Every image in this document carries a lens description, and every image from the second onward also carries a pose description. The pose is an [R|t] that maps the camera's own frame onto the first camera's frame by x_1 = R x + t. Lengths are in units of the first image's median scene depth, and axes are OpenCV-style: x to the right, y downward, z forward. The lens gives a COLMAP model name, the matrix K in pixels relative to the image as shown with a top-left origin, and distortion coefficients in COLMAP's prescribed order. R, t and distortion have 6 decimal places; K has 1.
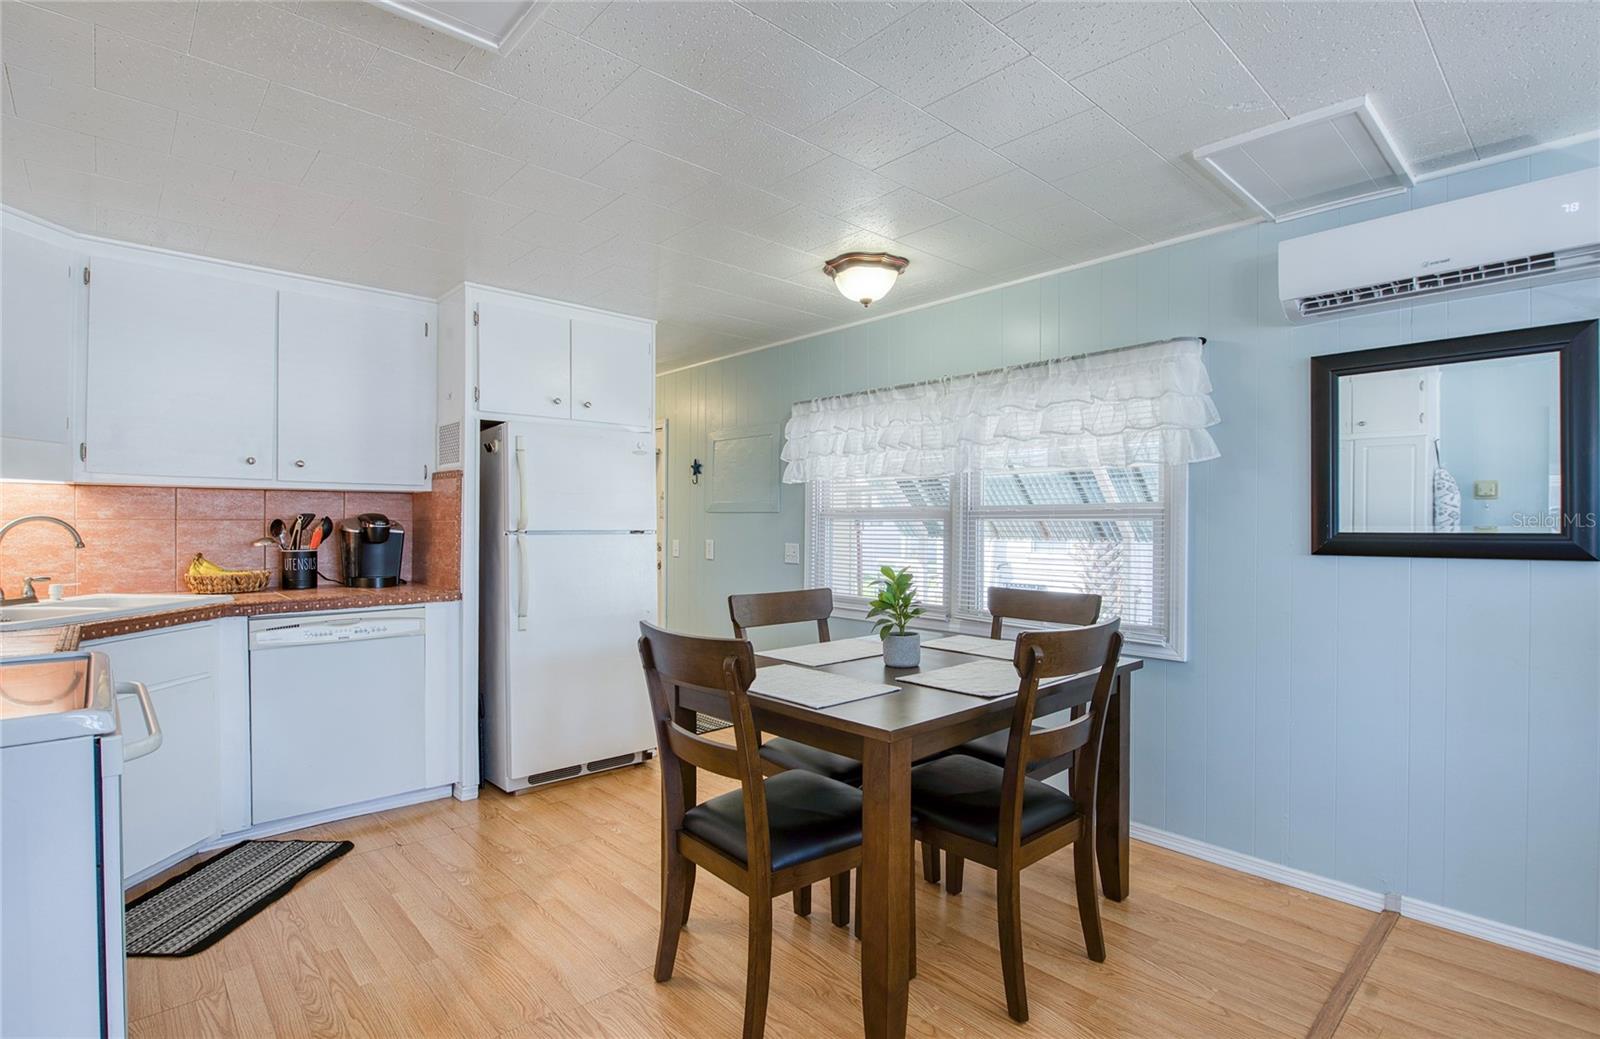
lens RADIAL K [[763.6, 0, 799.4], [0, 763.6, 518.2], [0, 0, 1]] dist [-0.013002, -0.001605]
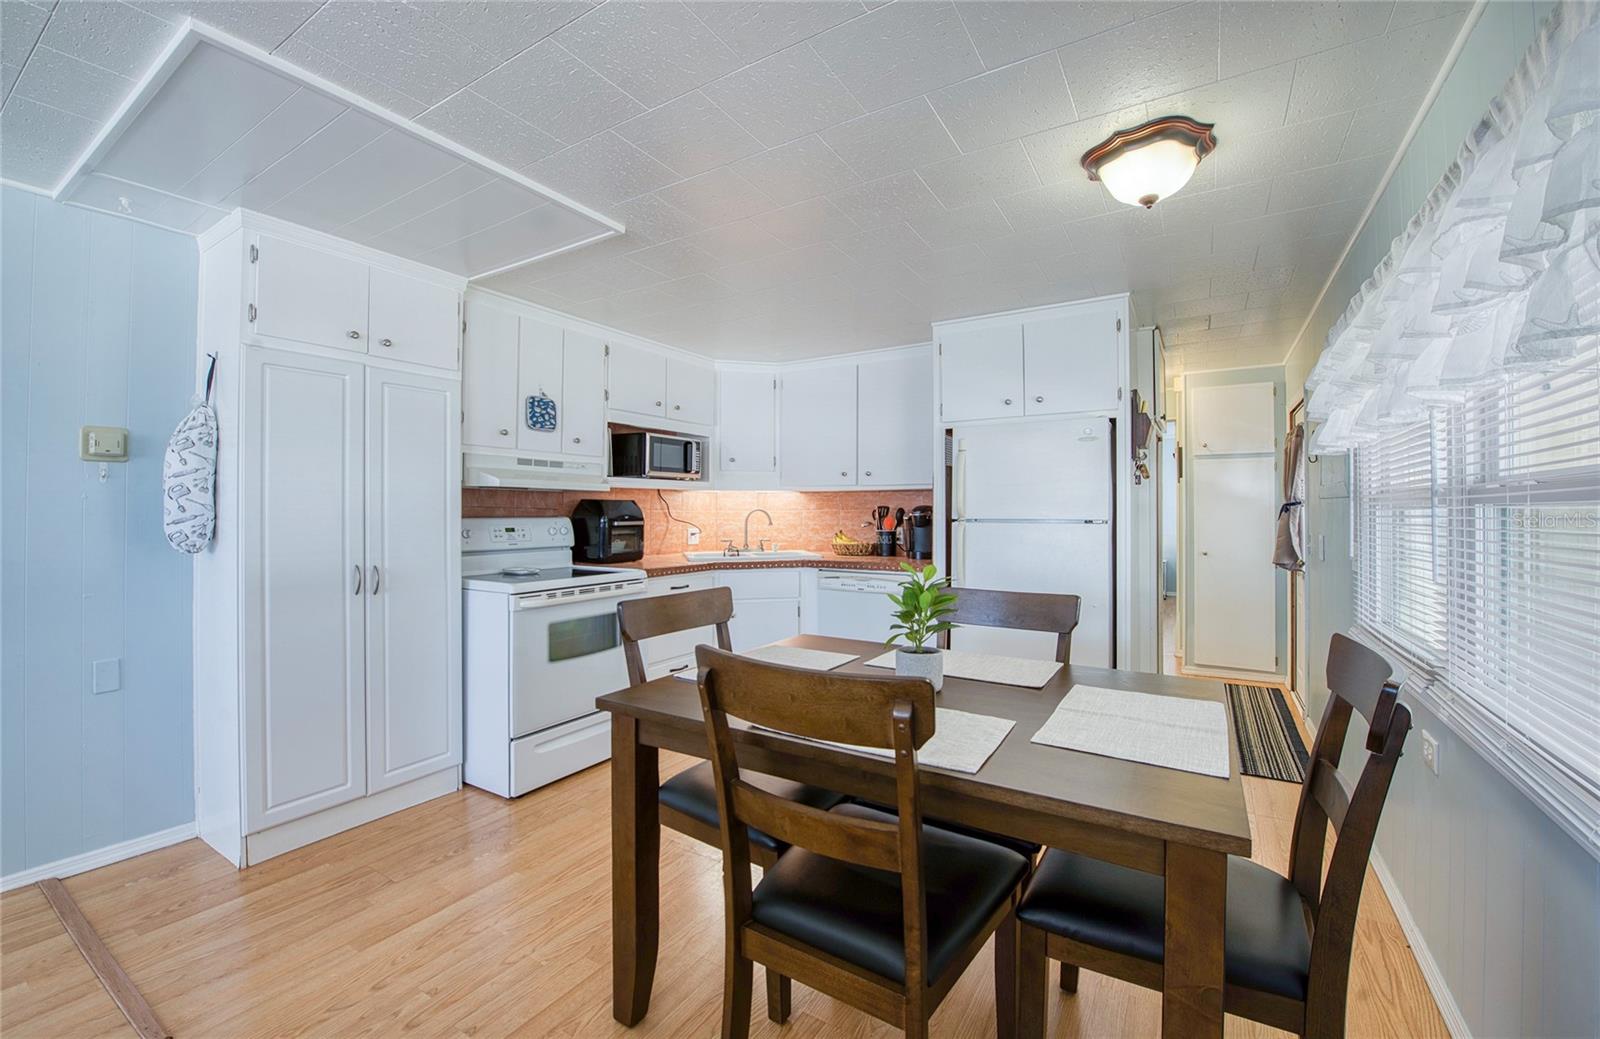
lens RADIAL K [[649.6, 0, 804.8], [0, 649.6, 505.9], [0, 0, 1]] dist [-0.011720, -0.001785]
pose [[0.274878, -0.009653, -0.961431, 0.568455], [0.004851, 0.999951, -0.008653, 0.004390], [0.961467, -0.002285, 0.274911, 0.521033]]
